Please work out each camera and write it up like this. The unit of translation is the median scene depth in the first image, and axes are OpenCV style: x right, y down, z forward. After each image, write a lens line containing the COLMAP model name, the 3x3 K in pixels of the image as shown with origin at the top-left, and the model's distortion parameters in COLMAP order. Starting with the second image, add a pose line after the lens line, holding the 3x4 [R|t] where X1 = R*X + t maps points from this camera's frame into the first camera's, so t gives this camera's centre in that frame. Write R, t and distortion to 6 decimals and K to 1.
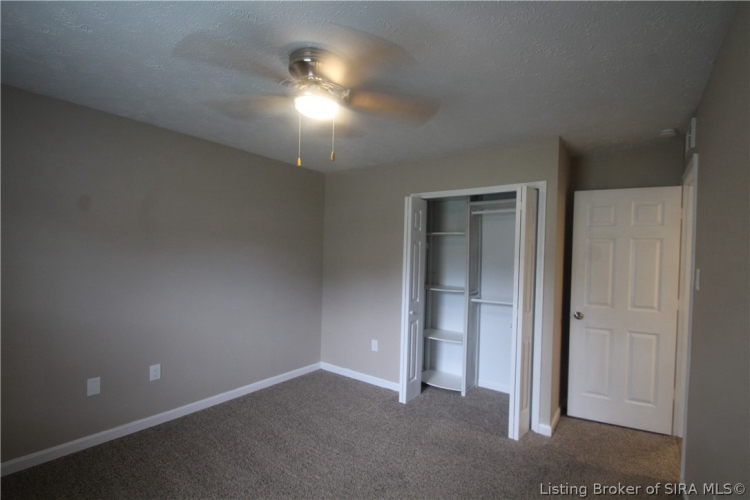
lens RADIAL K [[348.3, 0, 385.9], [0, 348.3, 258.6], [0, 0, 1]] dist [0.014872, -0.017613]
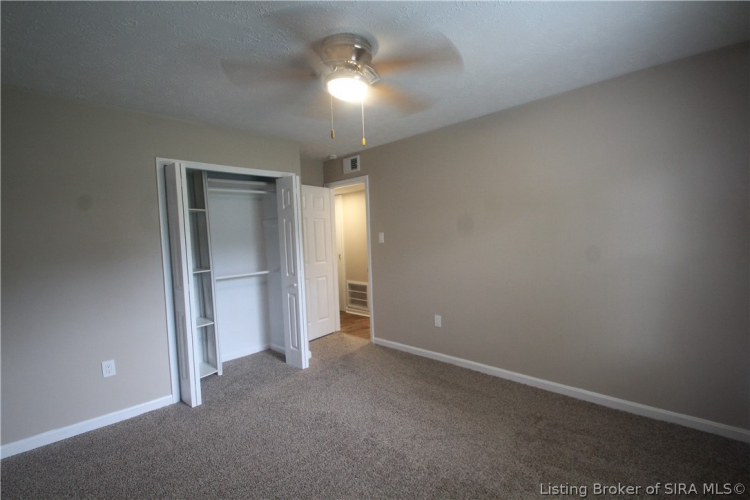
lens RADIAL K [[348.3, 0, 385.9], [0, 348.3, 258.6], [0, 0, 1]] dist [0.014872, -0.017613]
pose [[0.141167, -0.095348, 0.985384, -0.823017], [0.053865, 0.994616, 0.088525, 0.001514], [-0.988519, 0.040581, 0.145543, 0.469269]]
